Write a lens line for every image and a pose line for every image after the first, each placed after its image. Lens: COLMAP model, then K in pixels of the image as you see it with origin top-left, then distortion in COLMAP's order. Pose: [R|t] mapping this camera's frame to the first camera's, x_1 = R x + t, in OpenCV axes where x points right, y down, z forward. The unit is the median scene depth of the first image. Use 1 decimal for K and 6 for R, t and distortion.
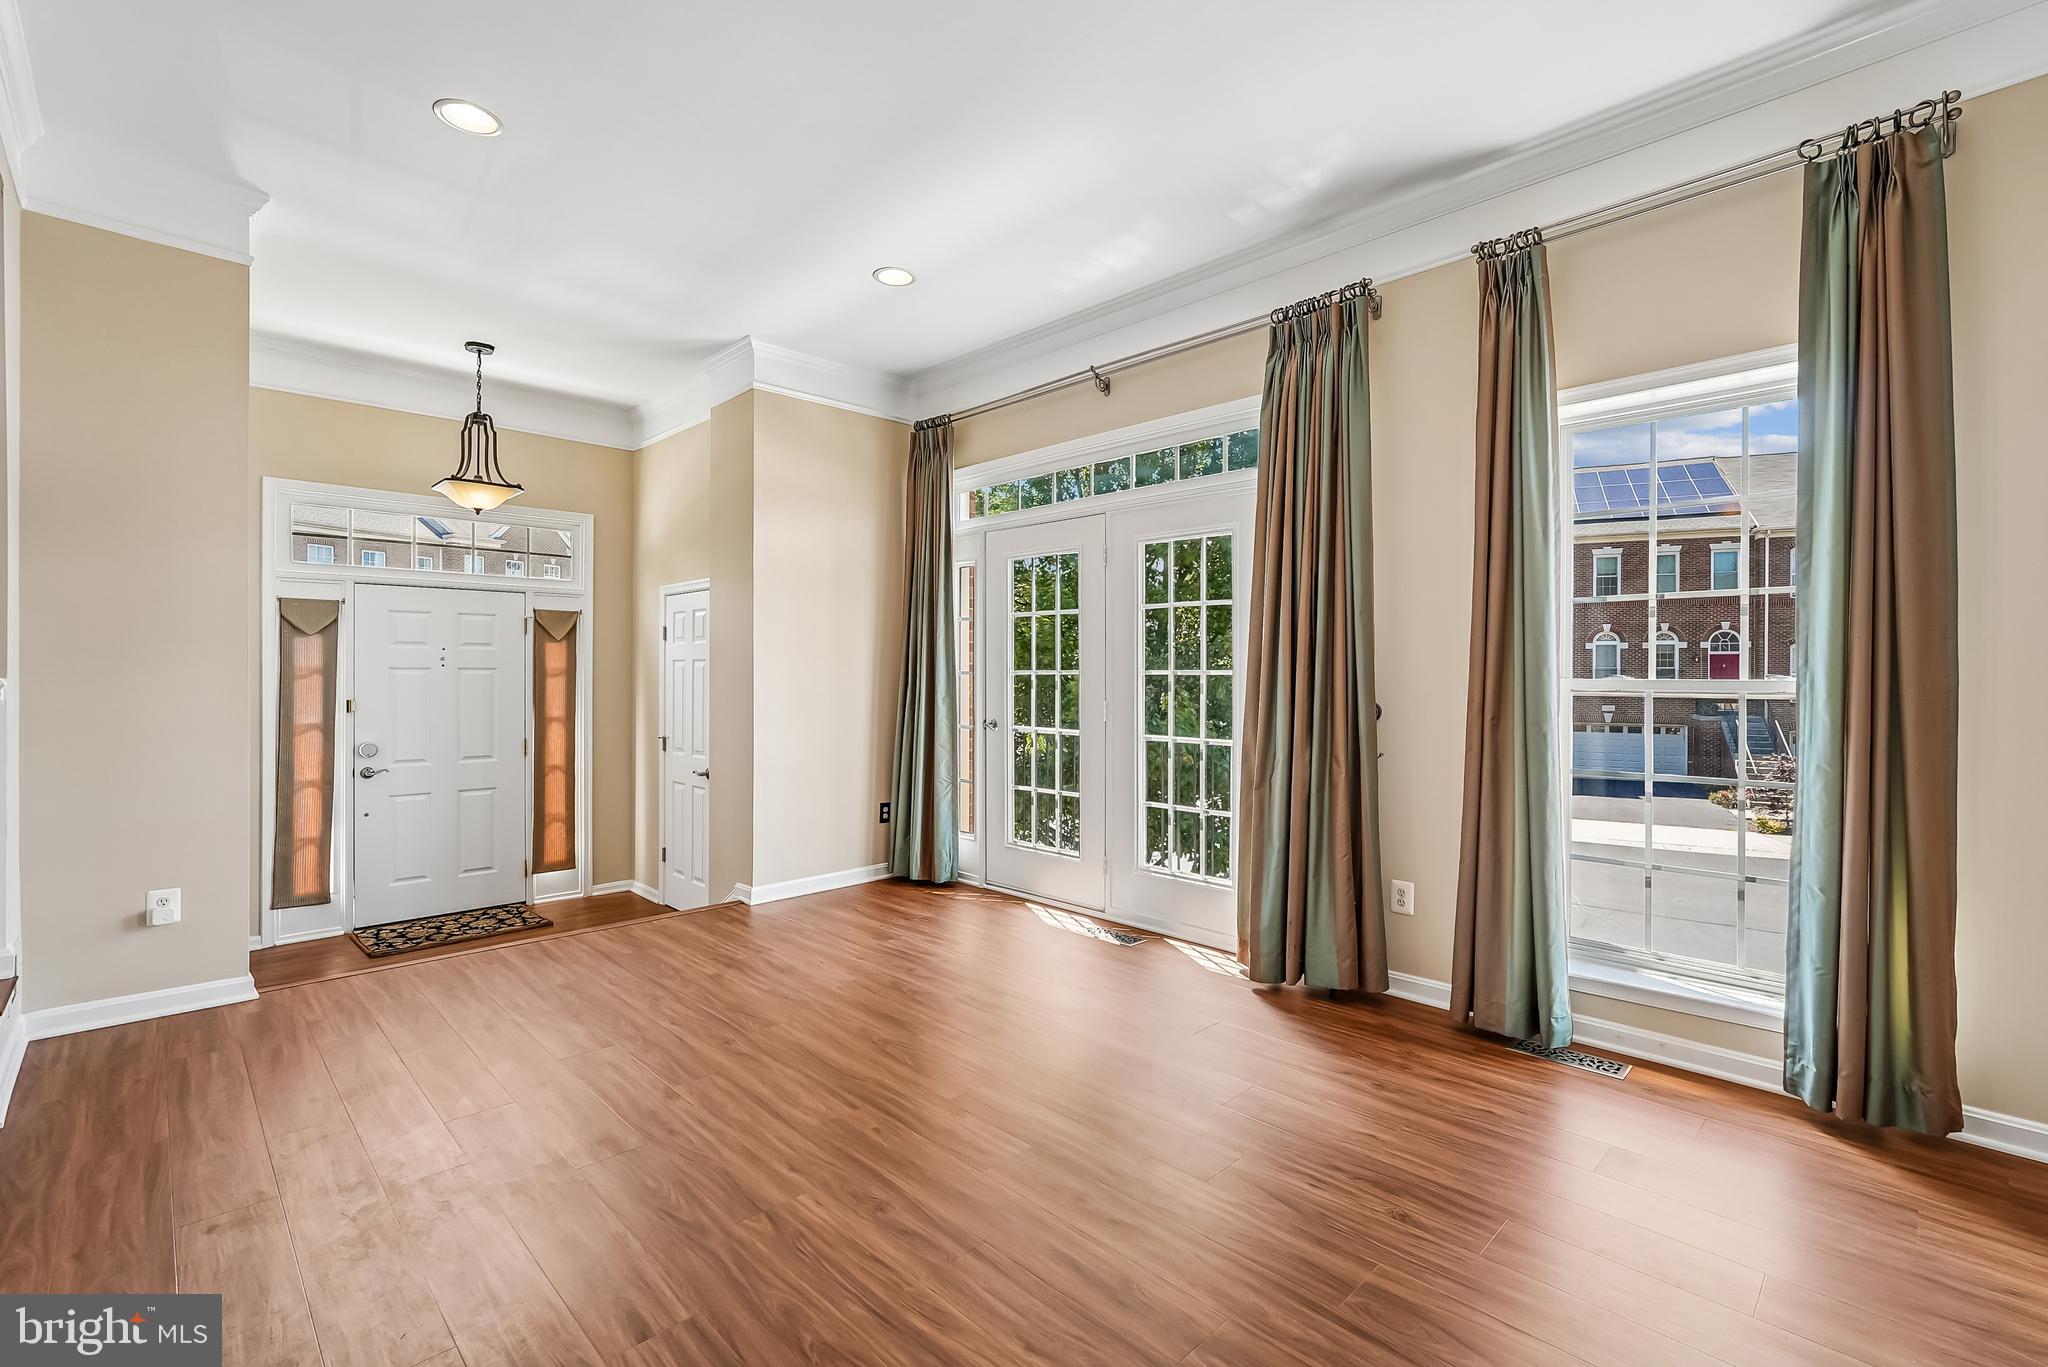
lens RADIAL K [[907.5, 0, 1026.9], [0, 907.5, 673.3], [0, 0, 1]] dist [-0.002820, -0.000089]
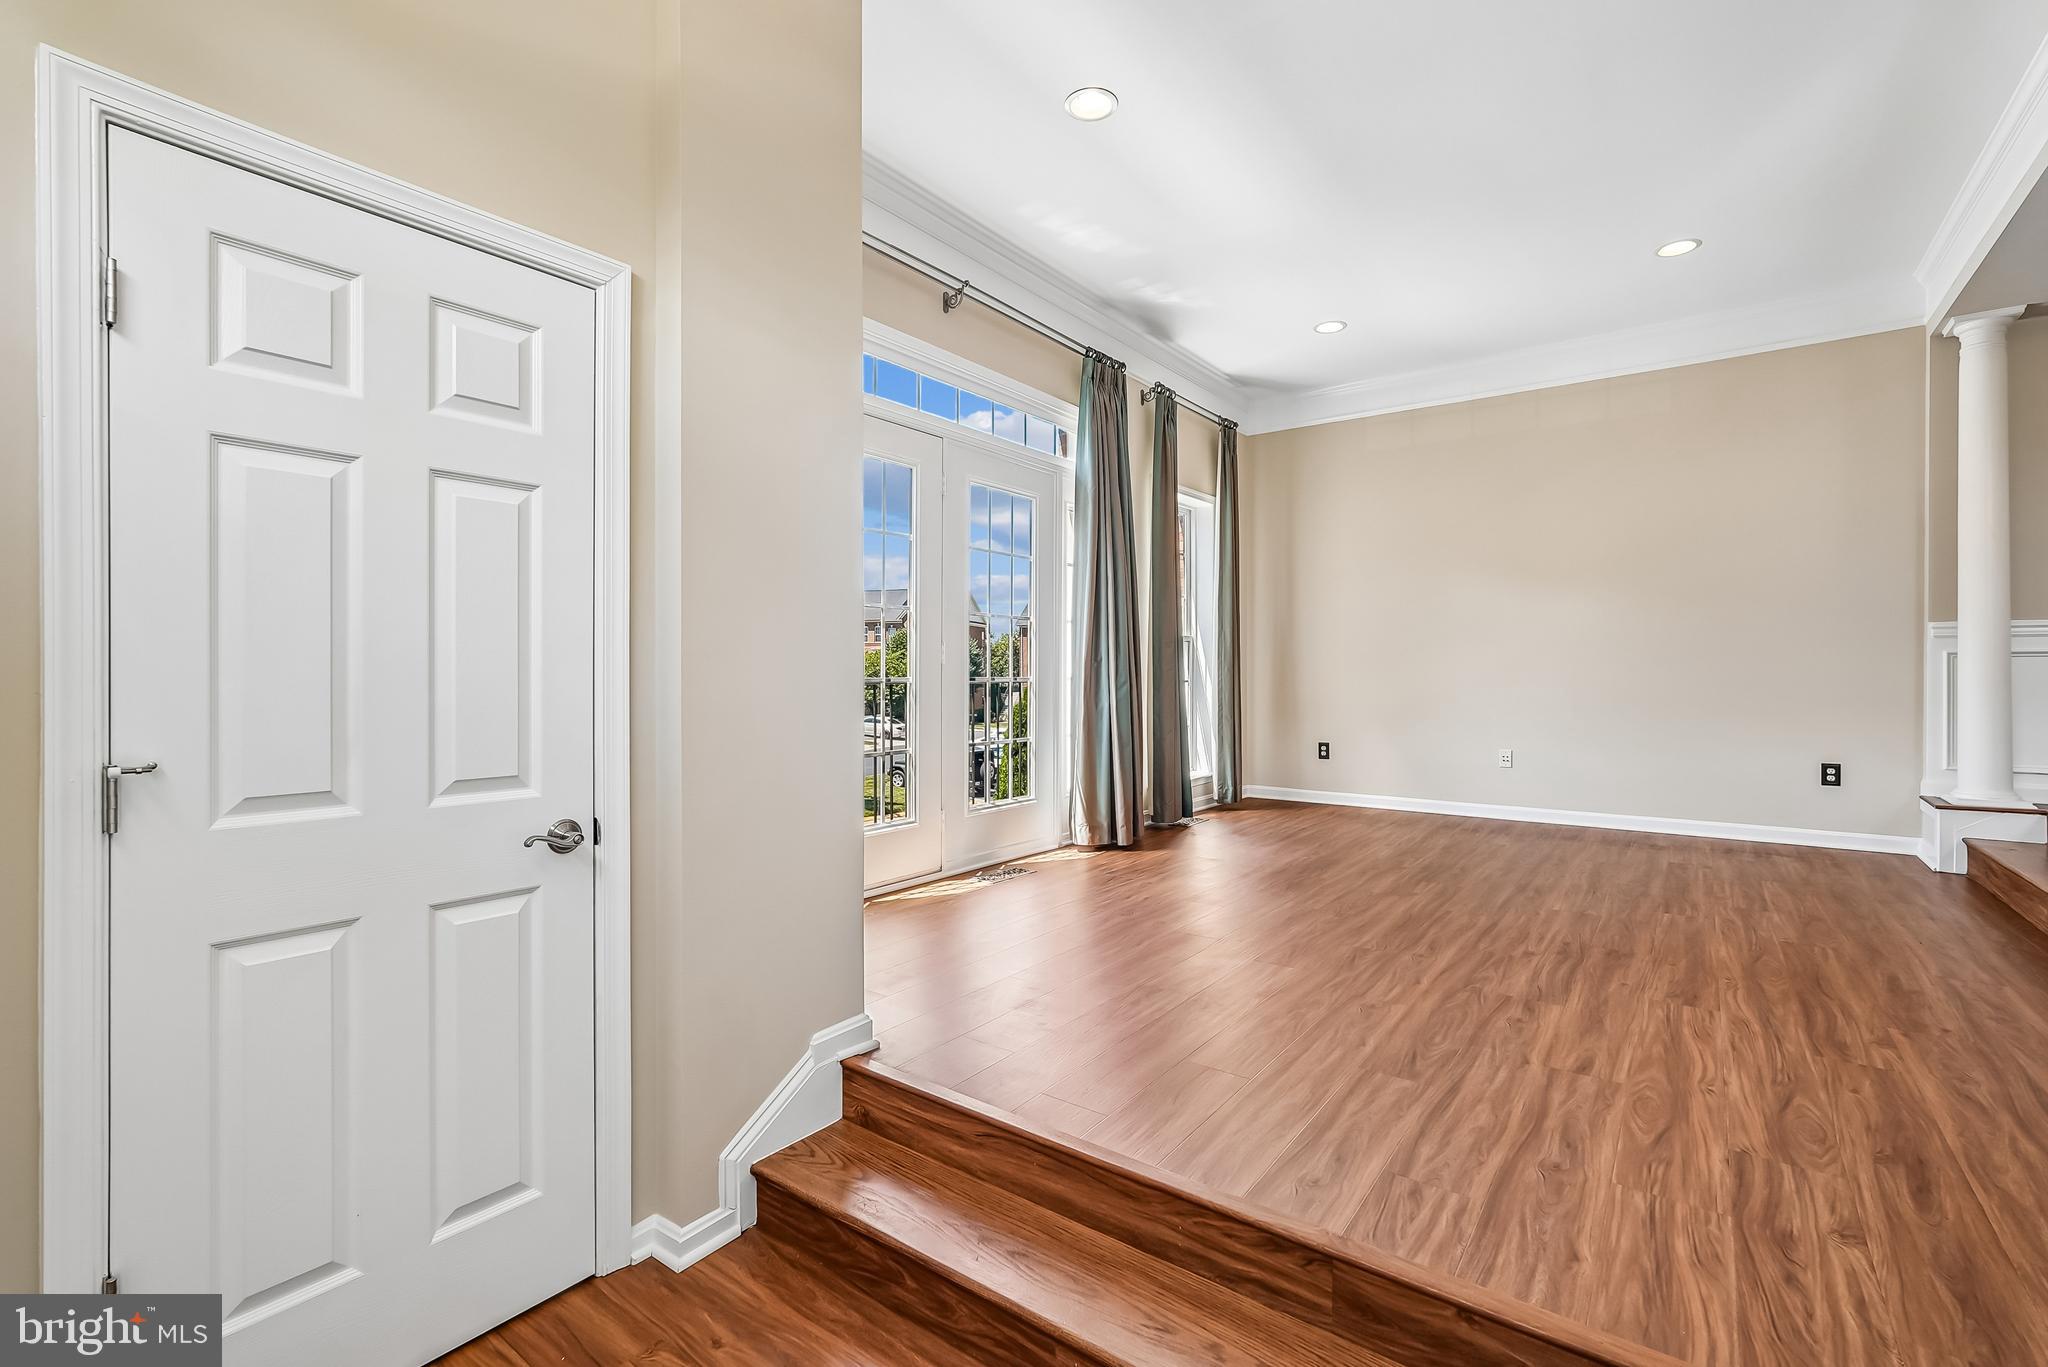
lens RADIAL K [[907.5, 0, 1026.9], [0, 907.5, 673.3], [0, 0, 1]] dist [-0.002820, -0.000089]
pose [[-0.154371, -0.004495, 0.988003, -1.145019], [-0.000663, 0.999990, 0.004446, 0.080014], [-0.988013, 0.000031, -0.154373, 1.443865]]
